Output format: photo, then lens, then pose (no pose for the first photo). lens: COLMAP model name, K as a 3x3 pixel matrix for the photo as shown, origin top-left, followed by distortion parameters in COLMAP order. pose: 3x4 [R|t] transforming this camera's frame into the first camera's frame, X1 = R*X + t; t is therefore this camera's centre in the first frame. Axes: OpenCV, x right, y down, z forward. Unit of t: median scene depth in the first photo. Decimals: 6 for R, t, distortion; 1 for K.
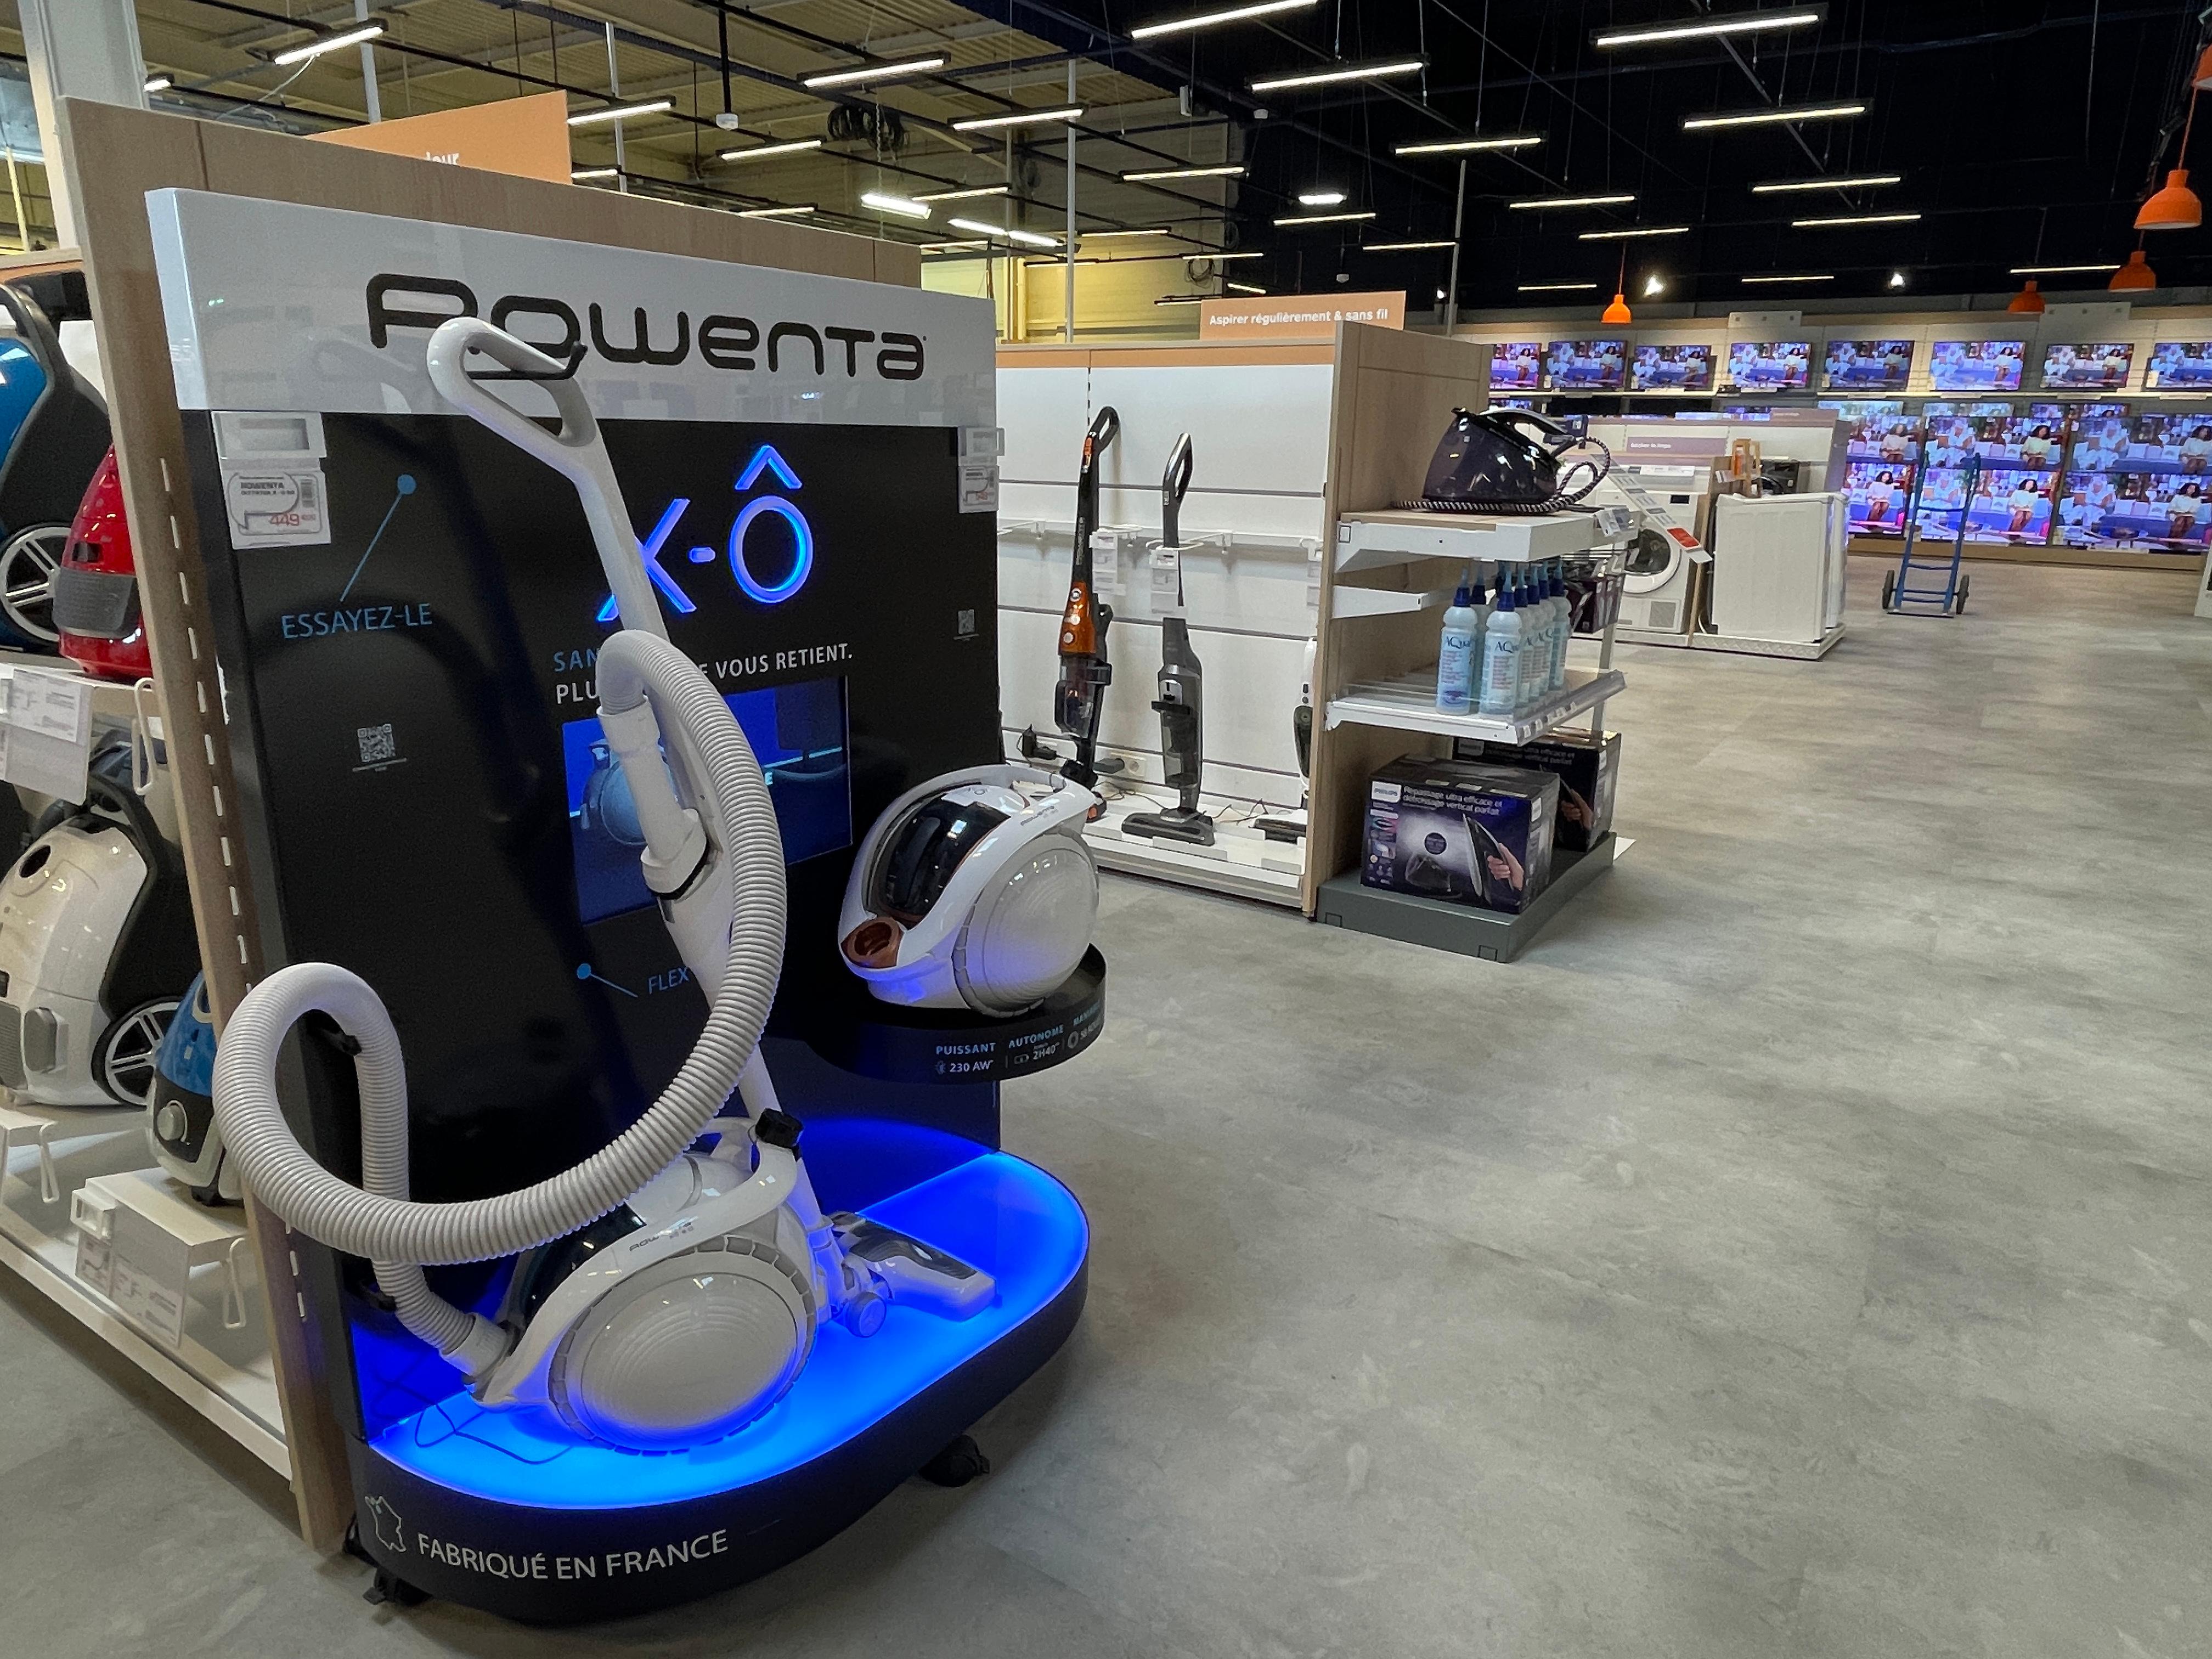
lens RADIAL K [[1378.0, 0, 1106.0], [0, 1378.0, 829.5], [0, 0, 1]] dist [0.001197, 0.000329]
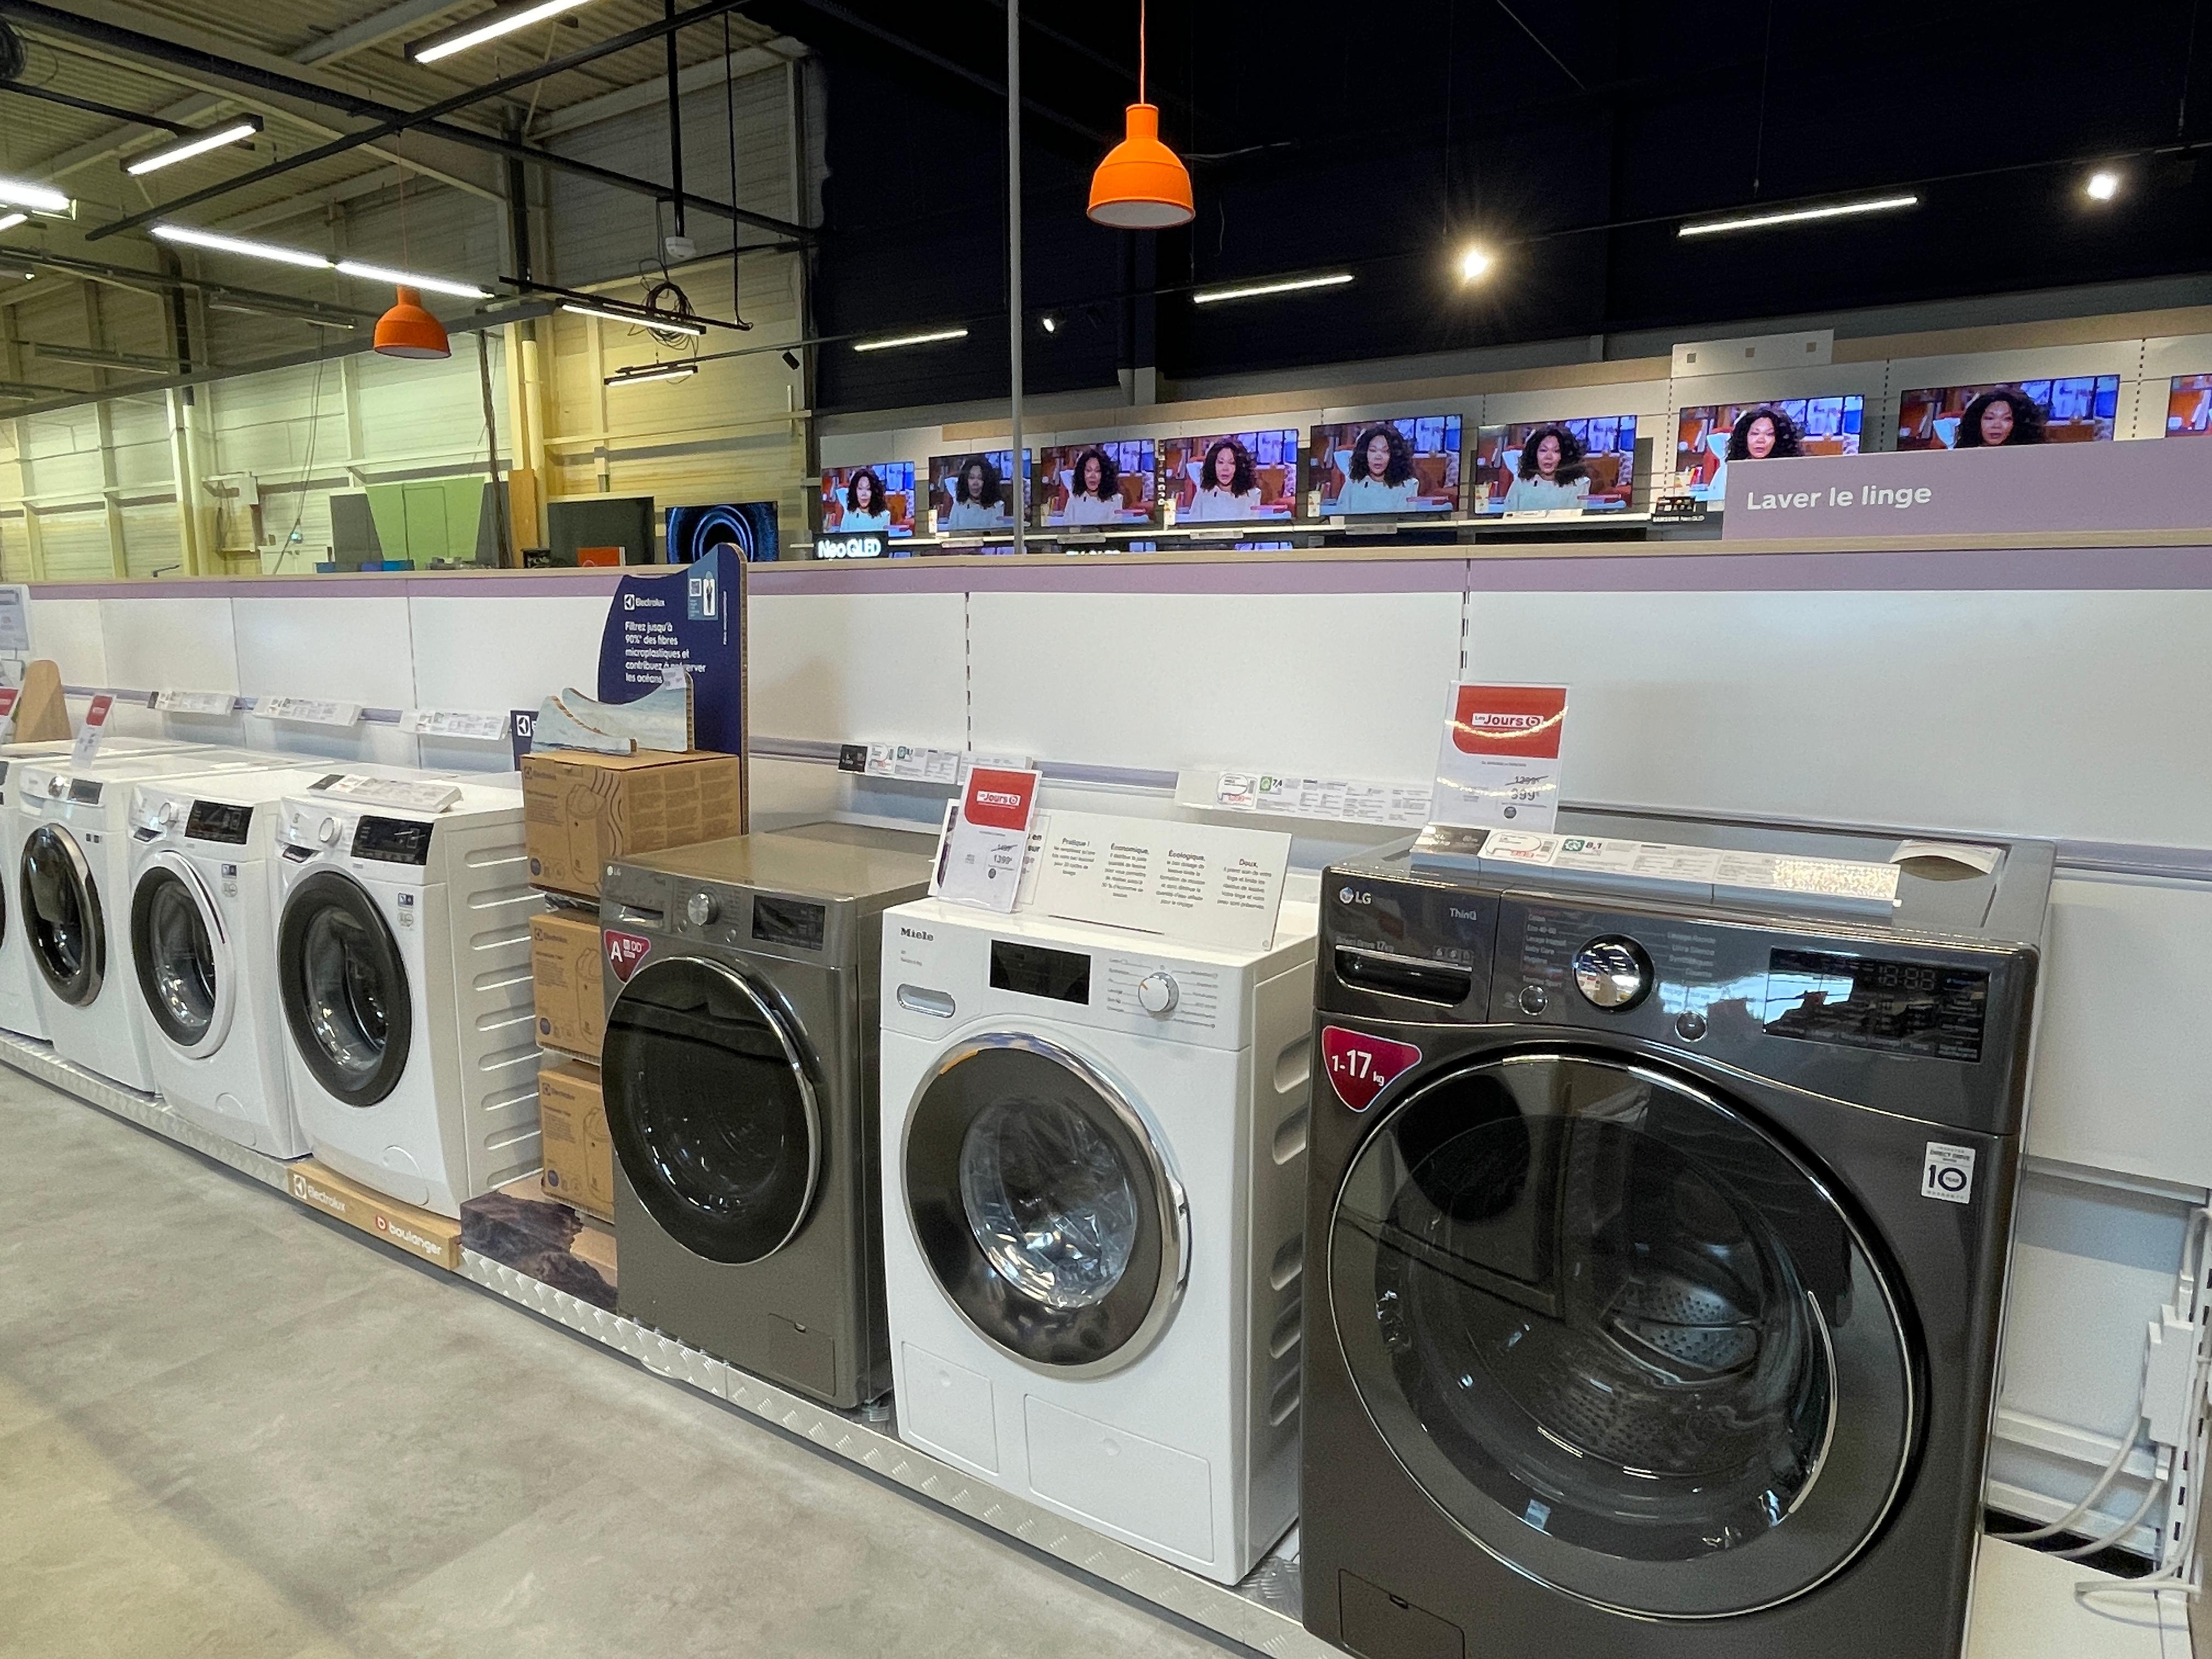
lens RADIAL K [[1378.0, 0, 1106.0], [0, 1378.0, 829.5], [0, 0, 1]] dist [0.001197, 0.000329]
pose [[0.999538, -0.014367, -0.026770, 0.291247], [0.011123, 0.992997, -0.117617, -0.173850], [0.028272, 0.117265, 0.992698, 0.594968]]
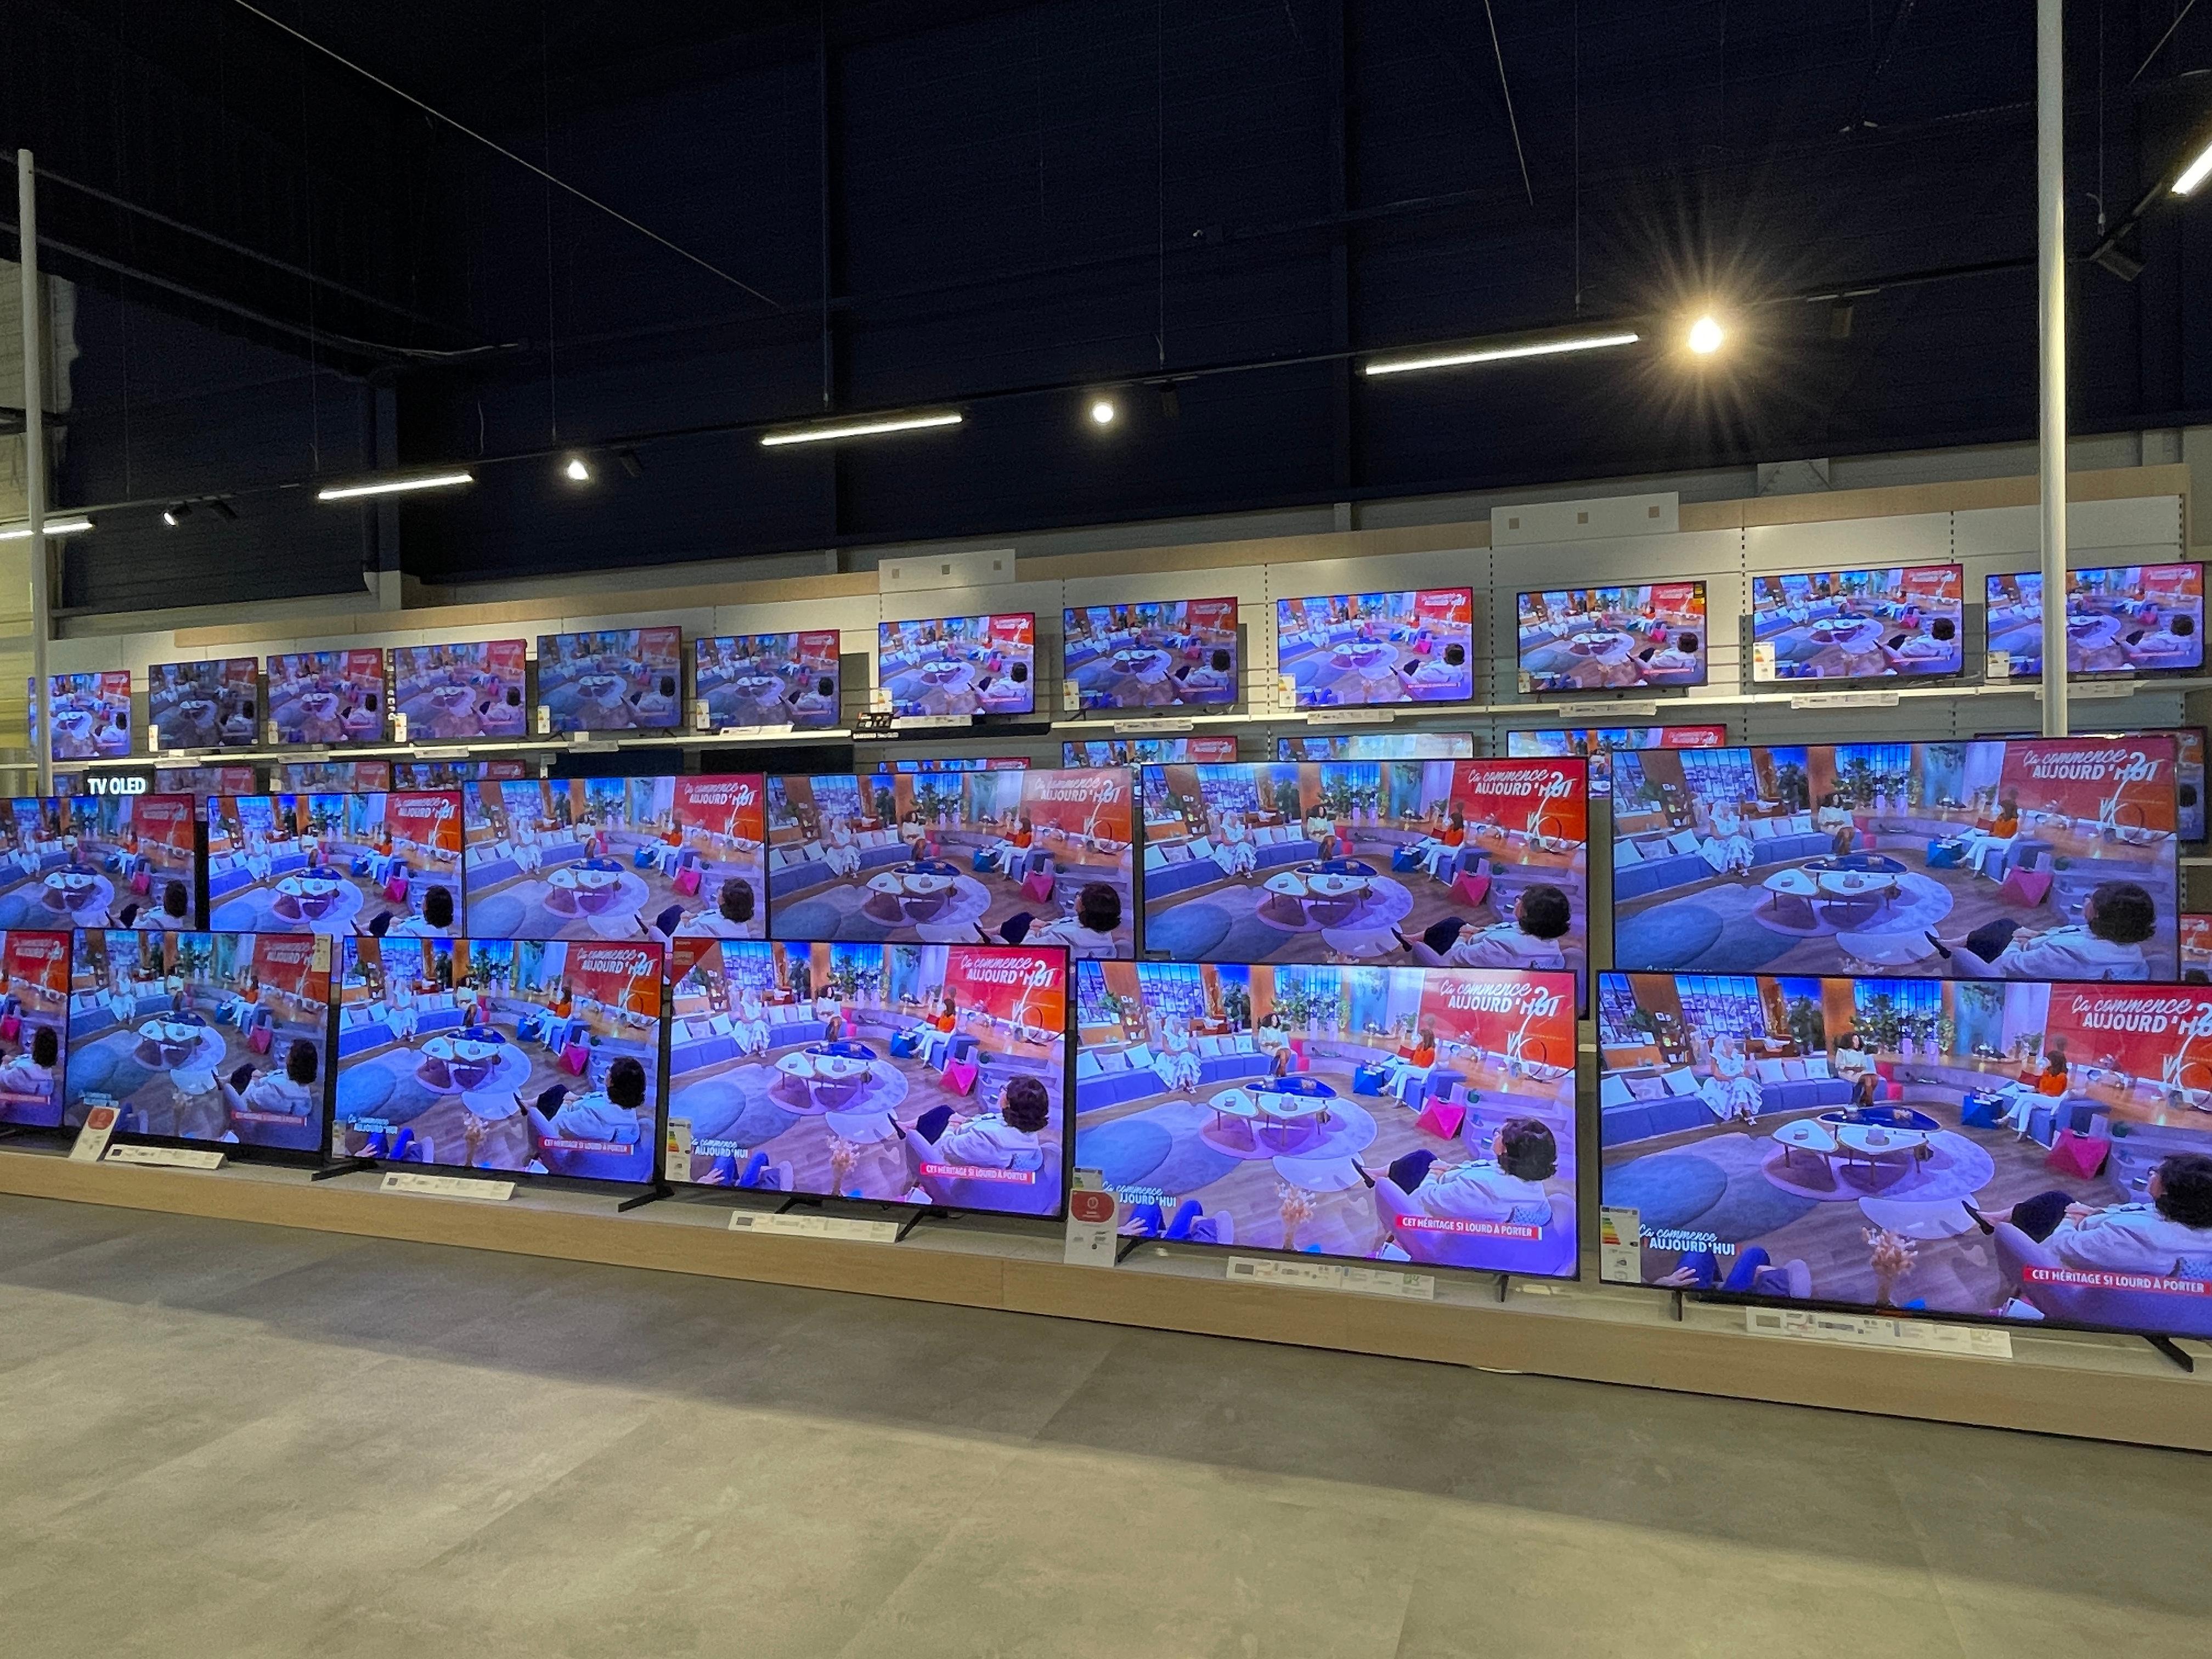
lens RADIAL K [[1378.0, 0, 1106.0], [0, 1378.0, 829.5], [0, 0, 1]] dist [0.001197, 0.000329]
pose [[0.974157, -0.038632, 0.222542, 0.447925], [0.095259, 0.963624, -0.249707, -0.184073], [-0.204800, 0.264453, 0.942402, 0.626418]]
